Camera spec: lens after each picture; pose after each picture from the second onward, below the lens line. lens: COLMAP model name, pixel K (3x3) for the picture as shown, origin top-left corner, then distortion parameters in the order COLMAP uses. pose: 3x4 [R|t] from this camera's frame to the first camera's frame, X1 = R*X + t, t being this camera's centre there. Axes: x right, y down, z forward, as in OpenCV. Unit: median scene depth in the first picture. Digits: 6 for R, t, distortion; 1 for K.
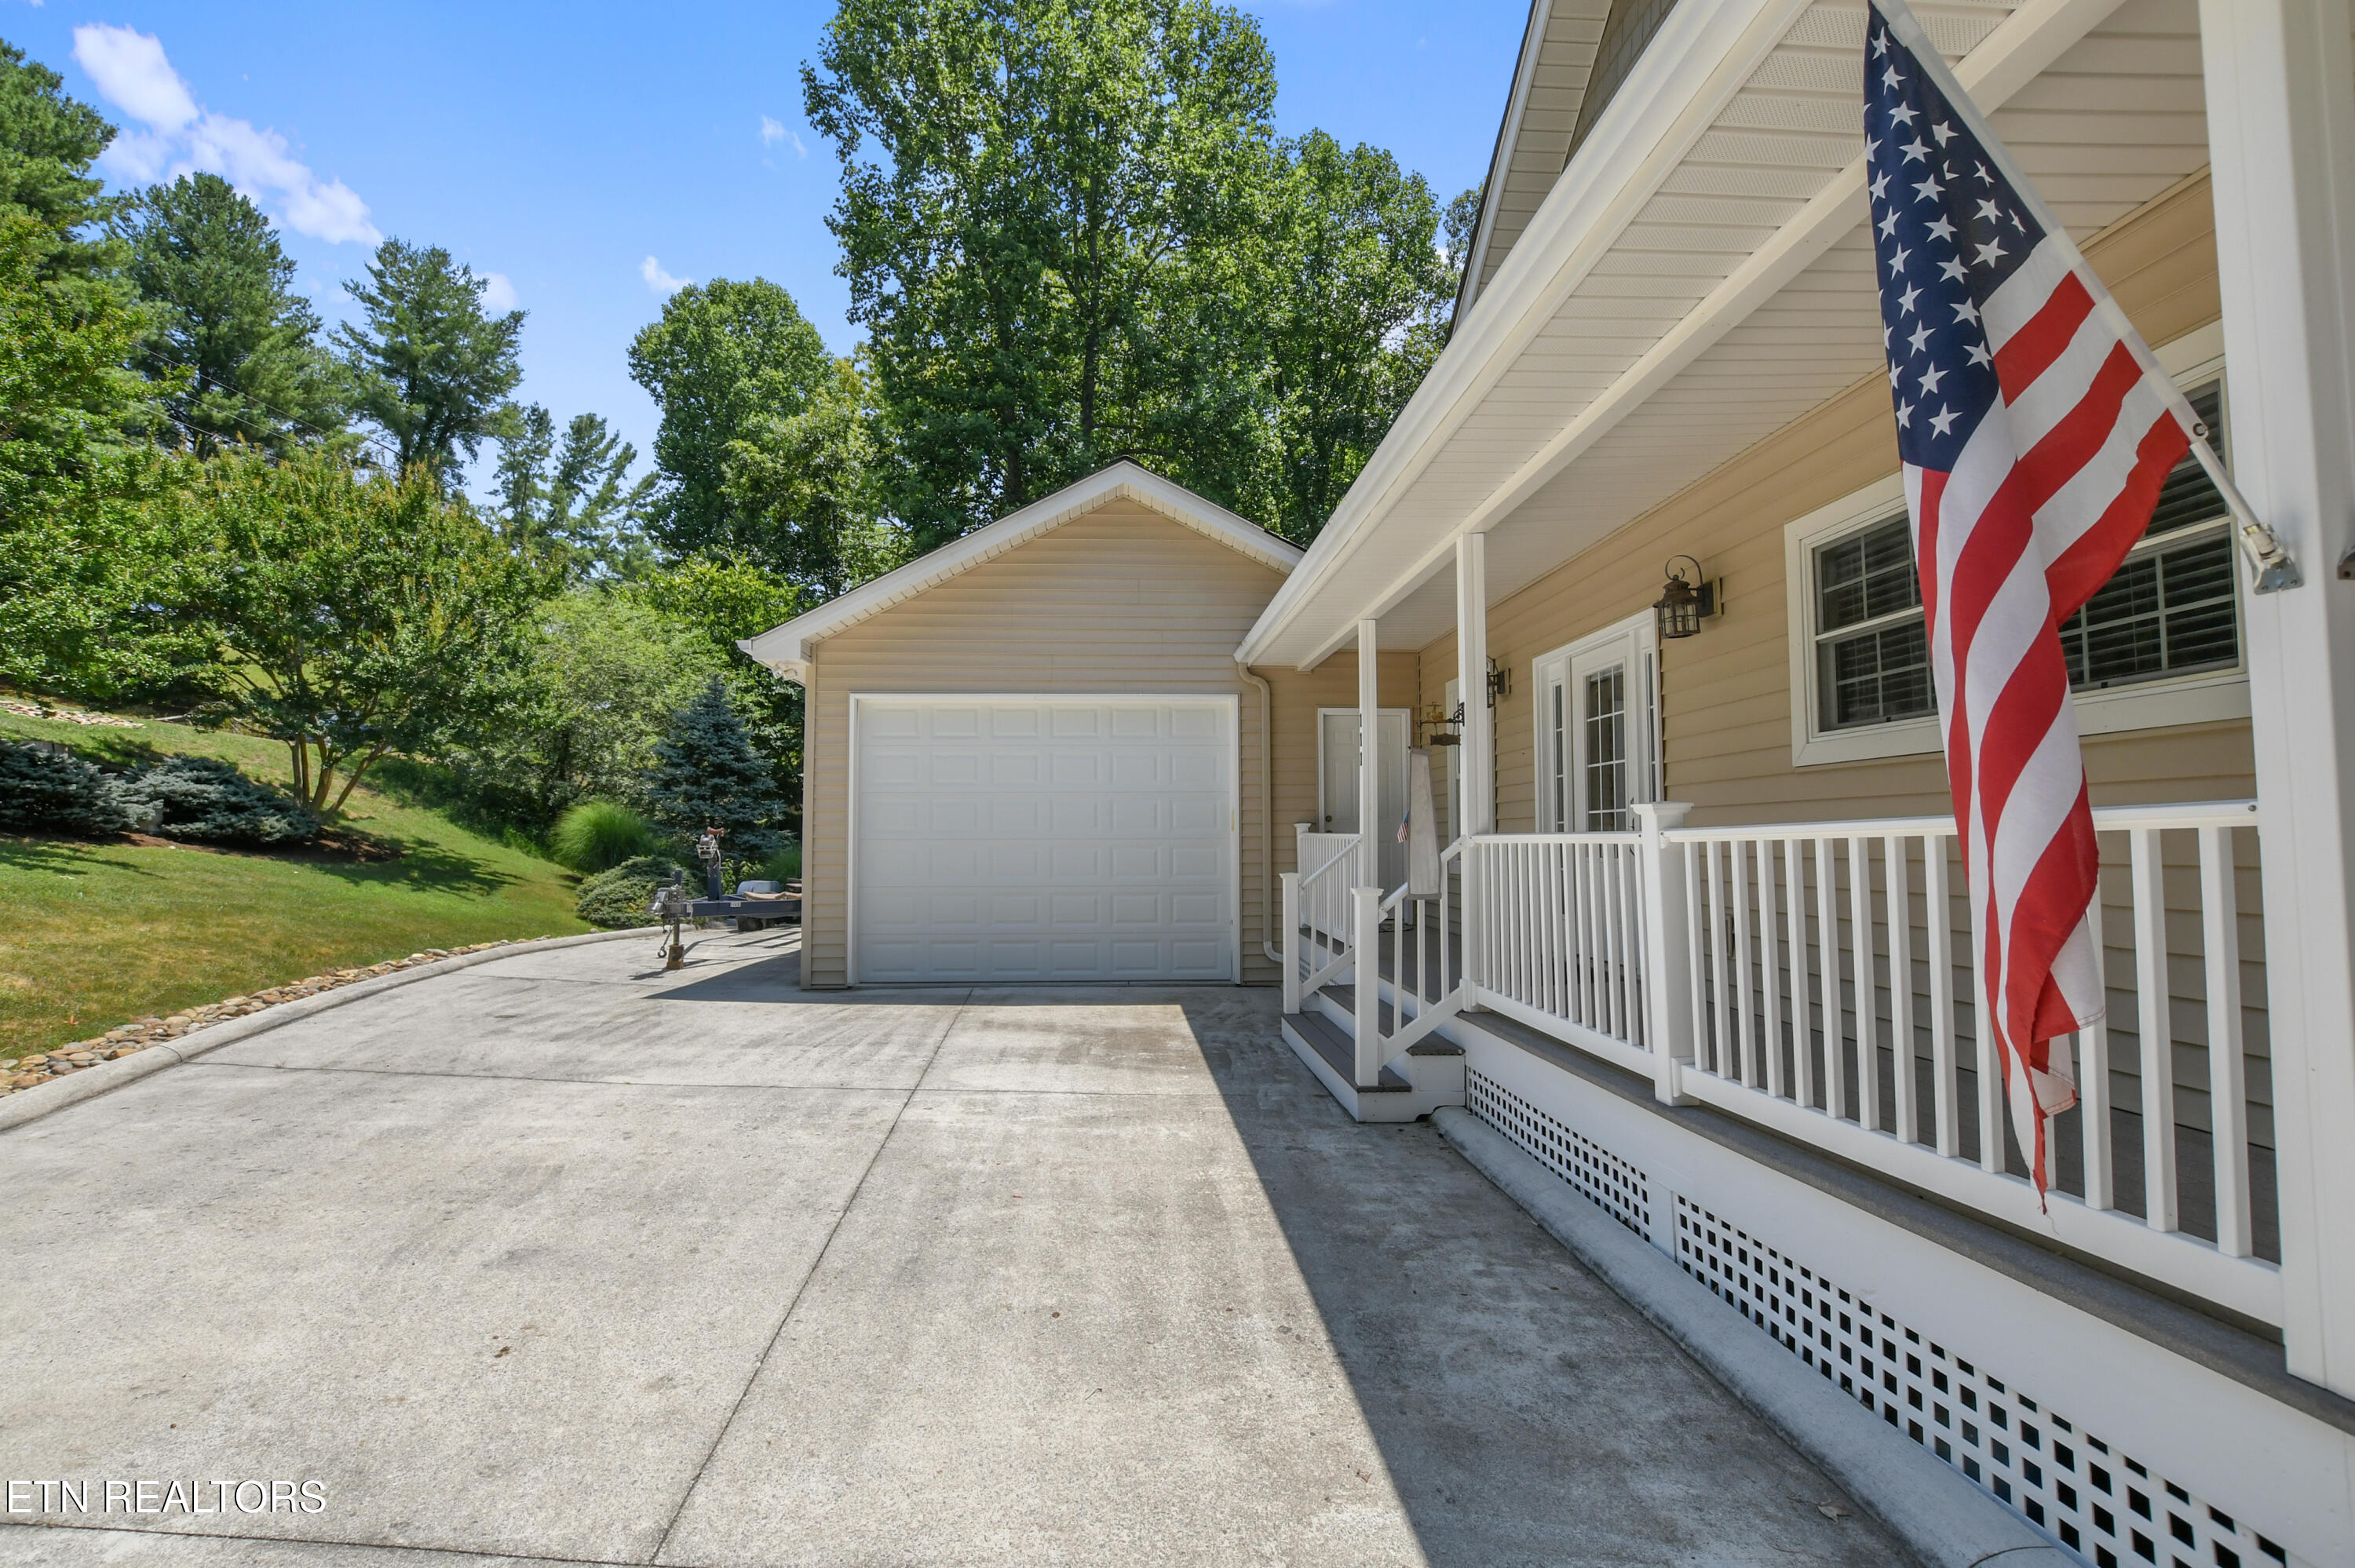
lens RADIAL K [[1060.5, 0, 1160.2], [0, 1060.5, 783.6], [0, 0, 1]] dist [-0.028304, 0.003376]
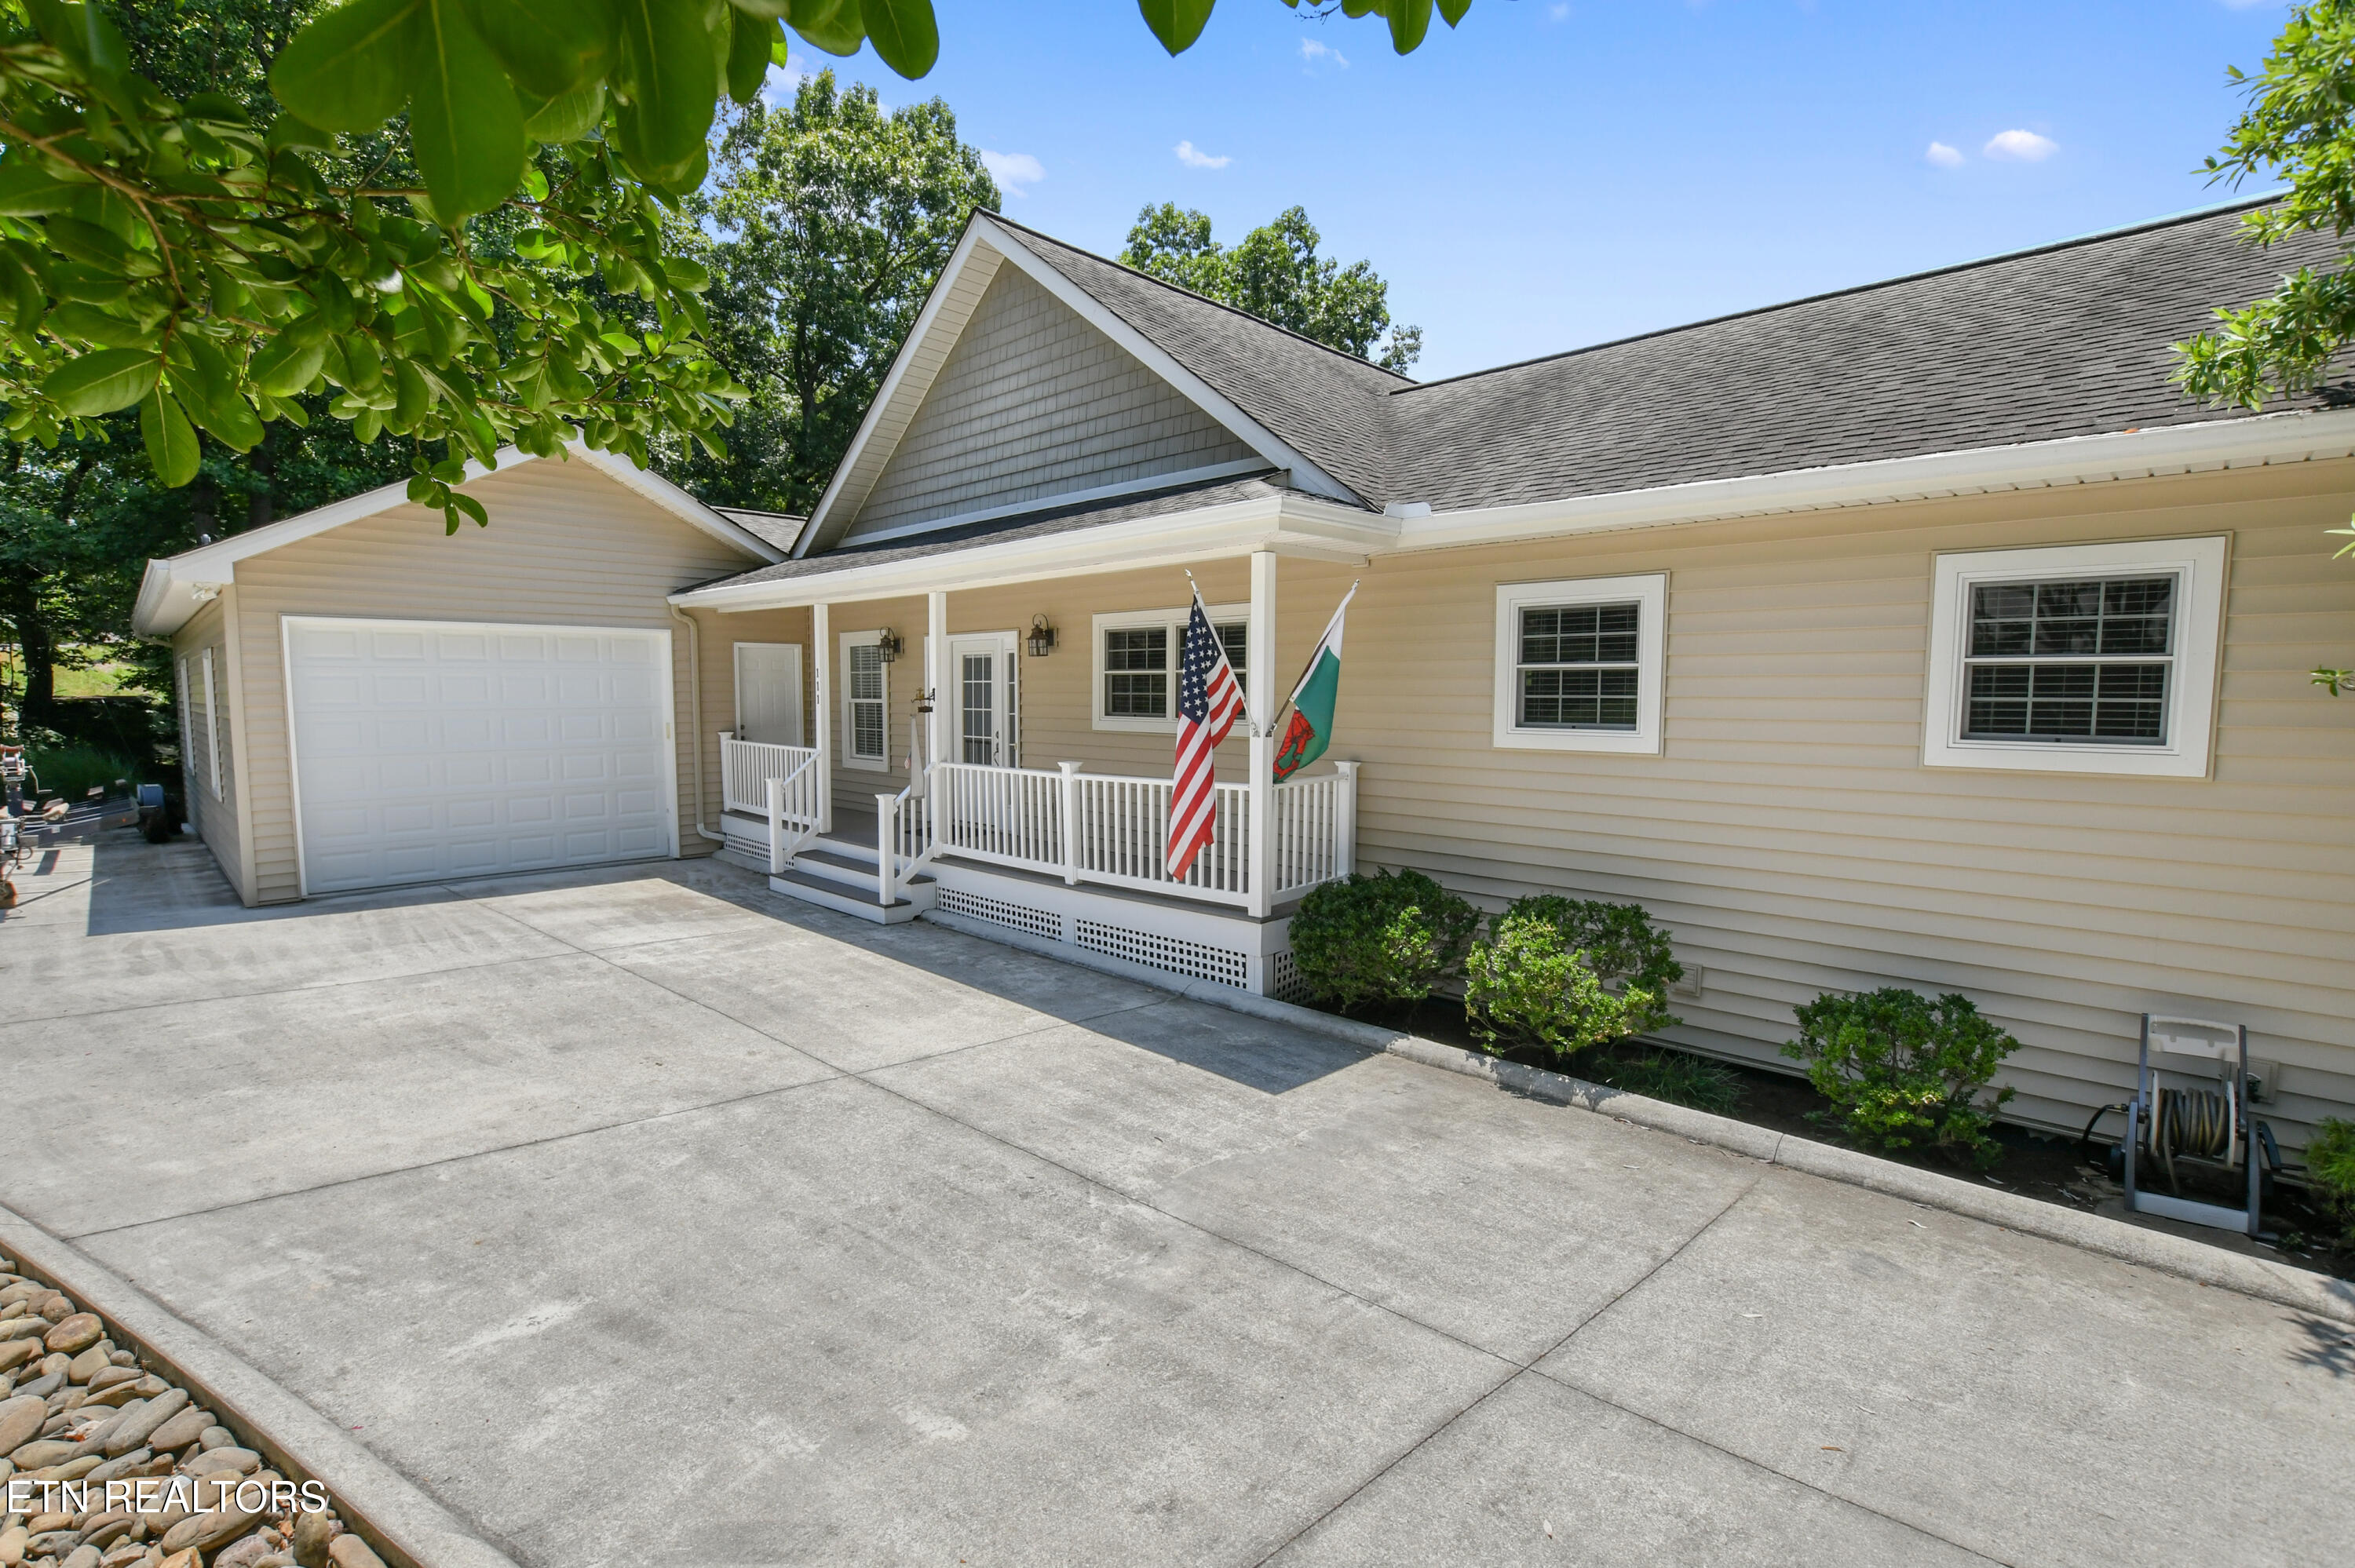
lens RADIAL K [[1060.5, 0, 1178.1], [0, 1060.5, 783.5], [0, 0, 1]] dist [-0.028304, 0.003376]
pose [[0.726192, -0.058345, 0.685011, -0.911440], [-0.042290, 0.990714, 0.129215, -0.232755], [-0.686190, -0.122804, 0.716982, -0.821476]]
